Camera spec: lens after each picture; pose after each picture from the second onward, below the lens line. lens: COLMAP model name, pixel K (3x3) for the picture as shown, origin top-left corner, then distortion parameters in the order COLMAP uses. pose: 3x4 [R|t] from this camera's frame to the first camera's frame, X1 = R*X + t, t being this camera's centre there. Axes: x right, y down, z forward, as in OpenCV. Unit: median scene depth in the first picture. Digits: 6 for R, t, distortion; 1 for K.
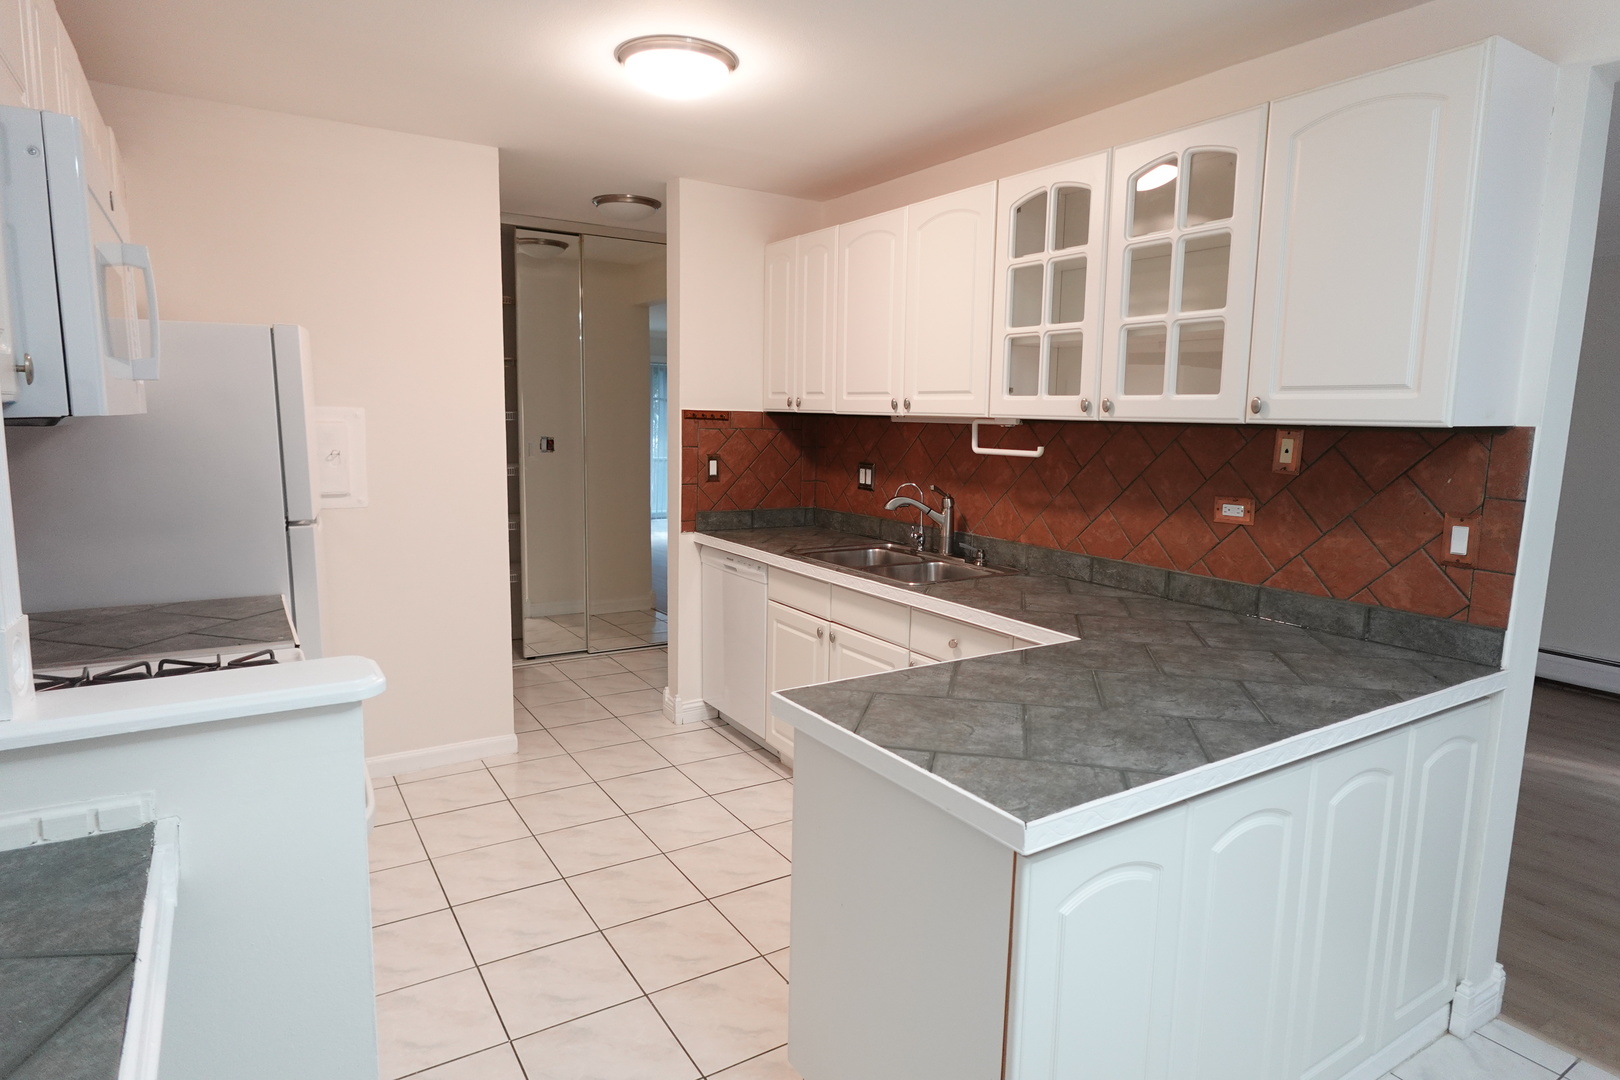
lens RADIAL K [[916.5, 0, 811.8], [0, 916.5, 542.4], [0, 0, 1]] dist [-0.005216, 0.006234]
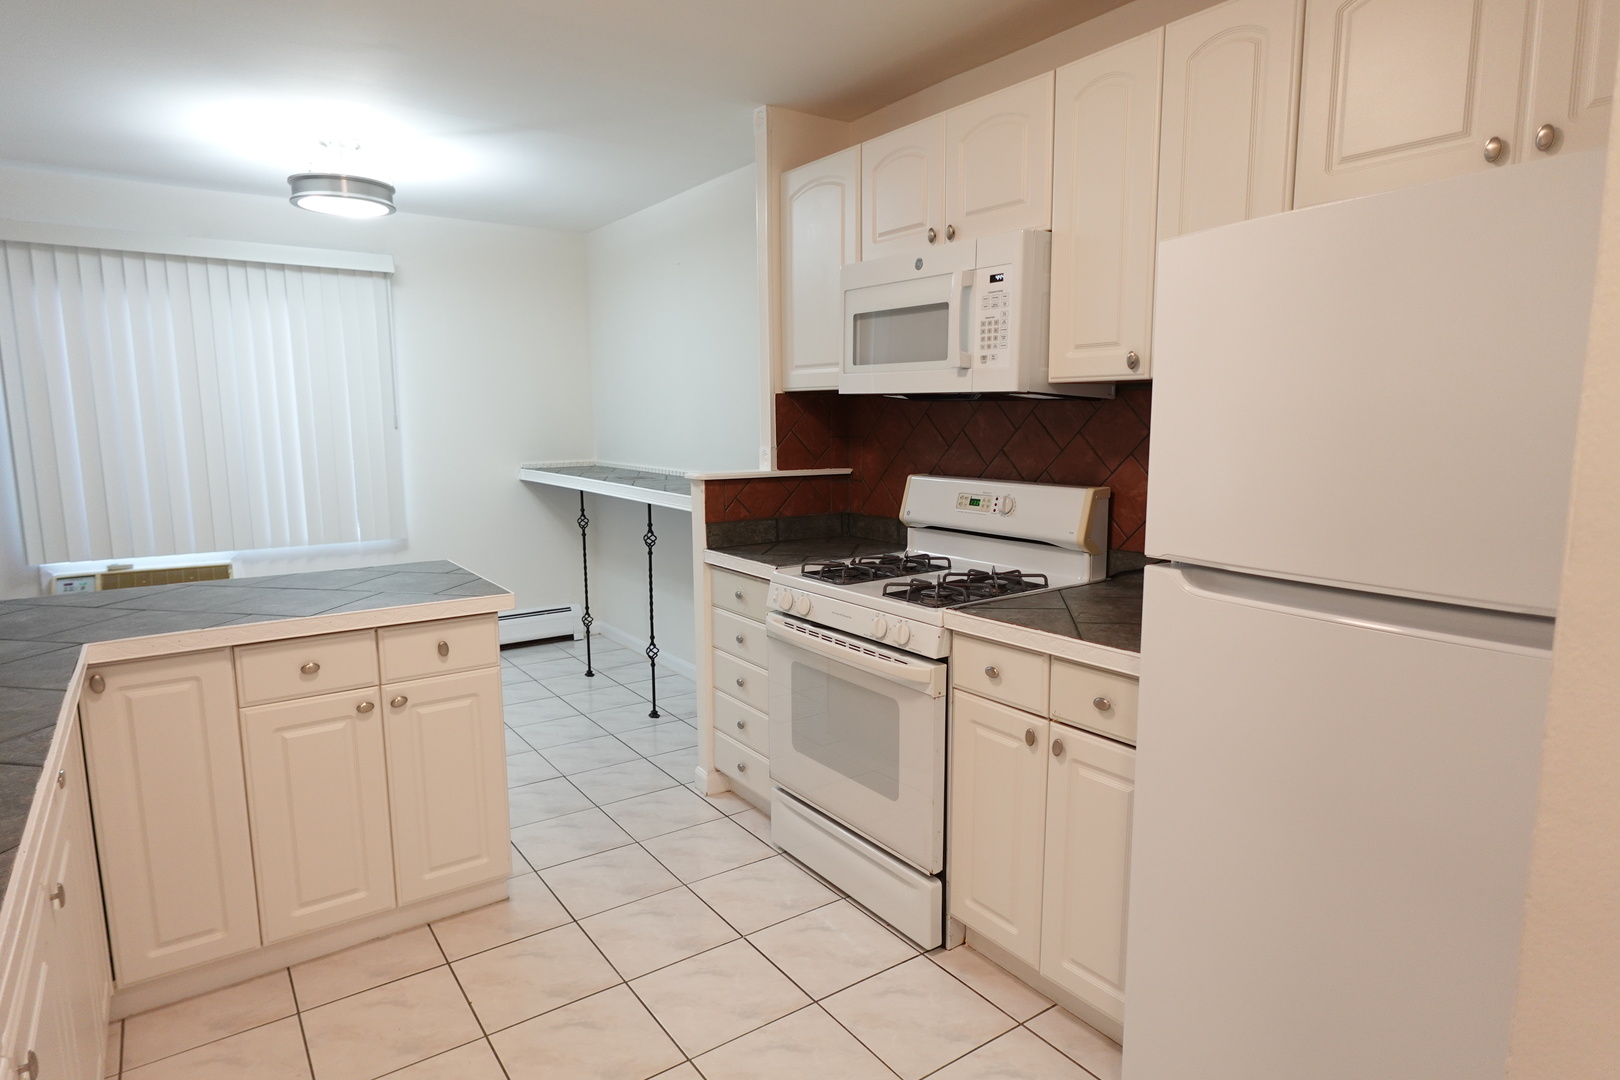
lens RADIAL K [[916.5, 0, 811.8], [0, 916.5, 542.4], [0, 0, 1]] dist [-0.005216, 0.006234]
pose [[-0.998773, -0.009029, -0.048687, -0.241519], [-0.022138, 0.960918, 0.275948, -0.170228], [0.044292, 0.276687, -0.959939, 1.338650]]
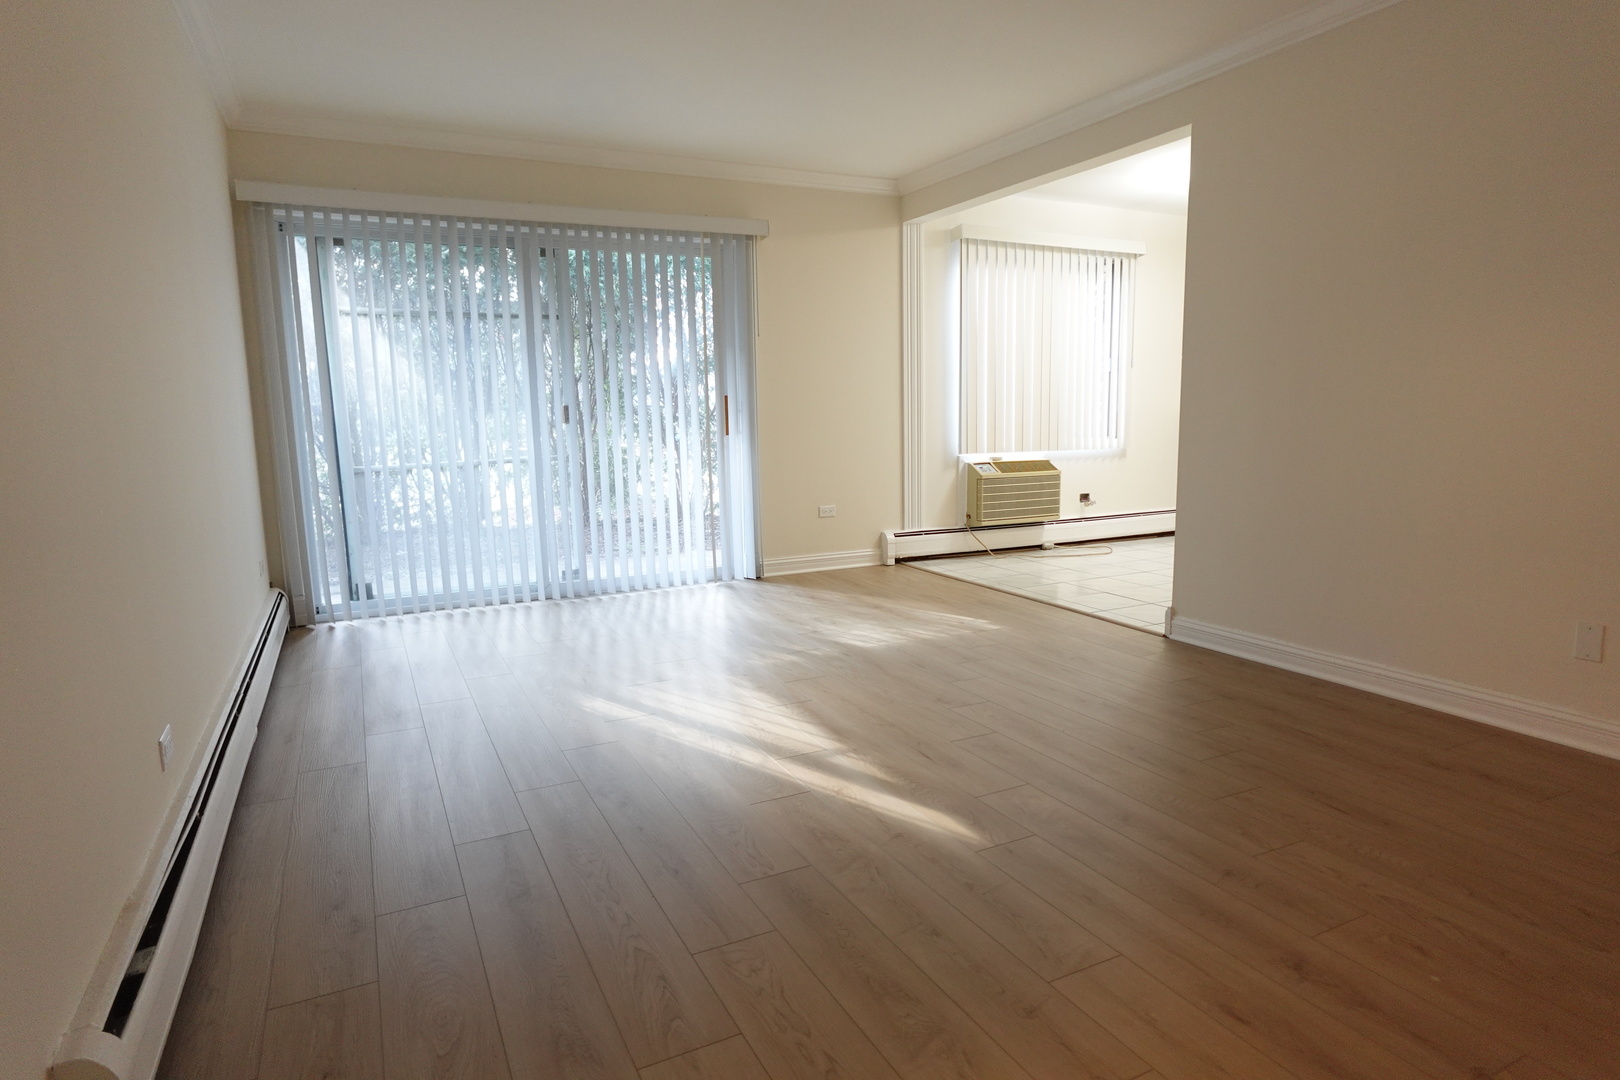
lens RADIAL K [[916.5, 0, 811.8], [0, 916.5, 542.4], [0, 0, 1]] dist [-0.005216, 0.006234]
pose [[-0.995174, -0.017931, 0.096471, 0.950295], [0.010151, 0.959073, 0.282977, -0.132857], [-0.097596, 0.282590, -0.954263, 2.022367]]
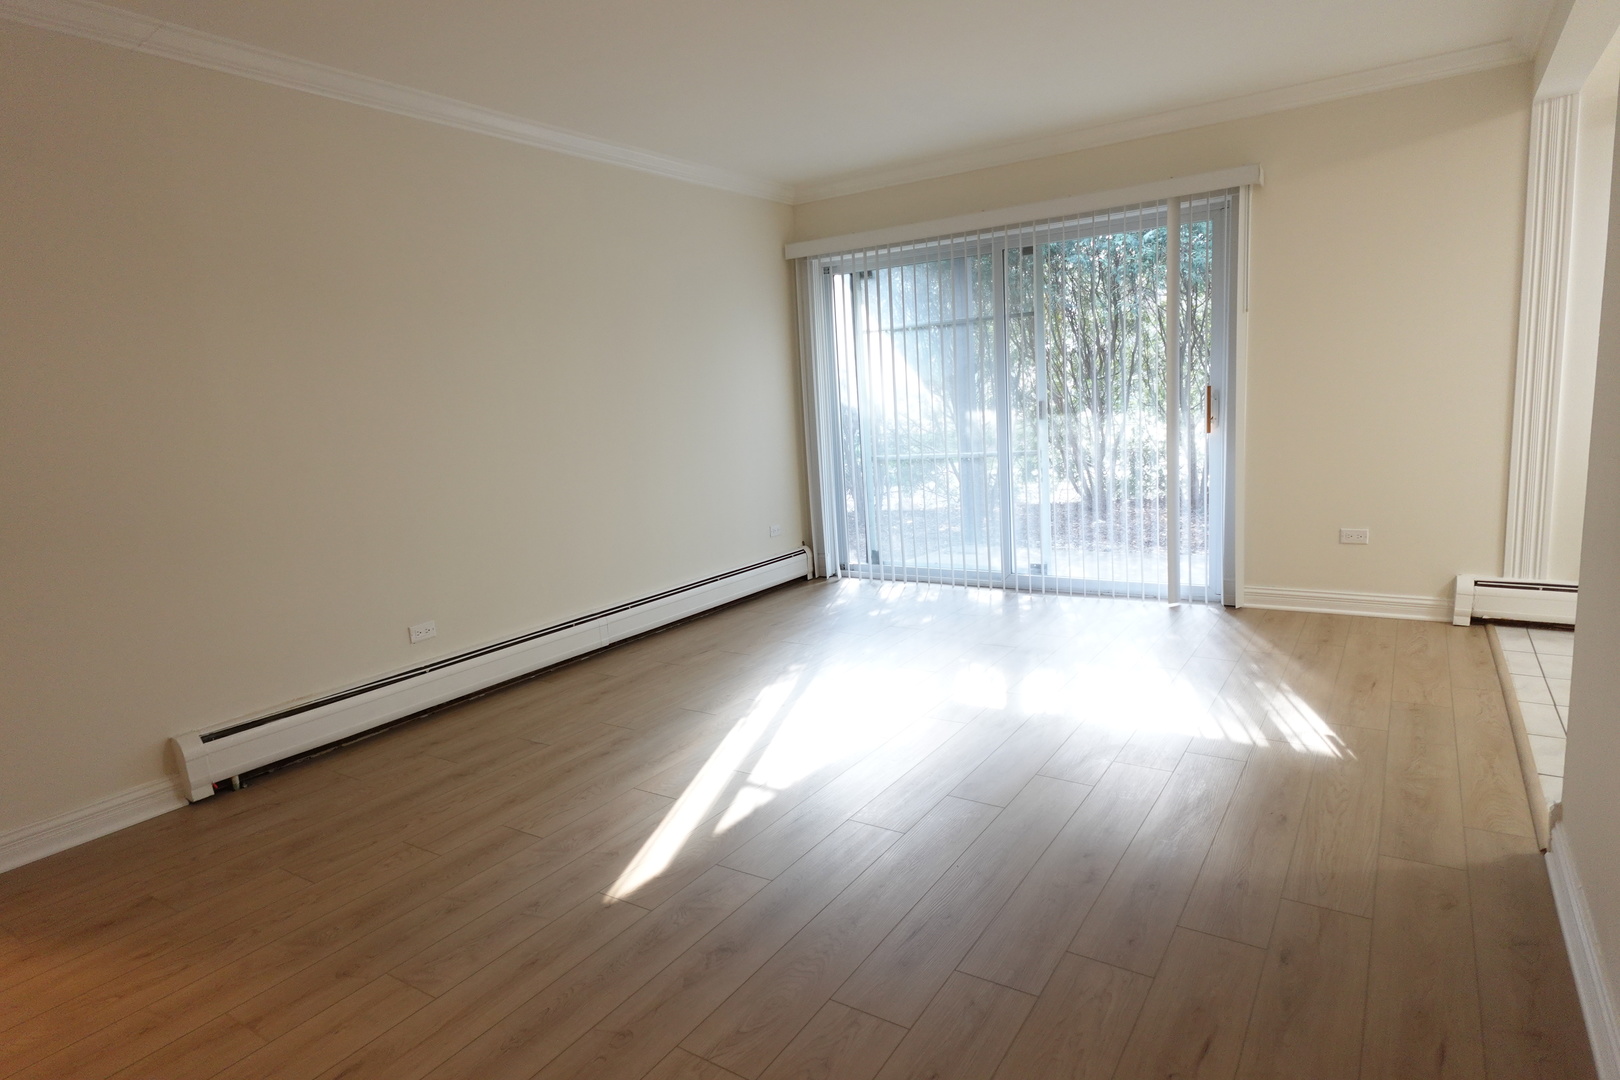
lens RADIAL K [[916.5, 0, 811.8], [0, 916.5, 542.4], [0, 0, 1]] dist [-0.005216, 0.006234]
pose [[-0.416997, -0.143480, 0.897512, 0.187257], [0.175375, 0.956204, 0.234345, -0.123087], [-0.891828, 0.255122, -0.373571, 1.459039]]
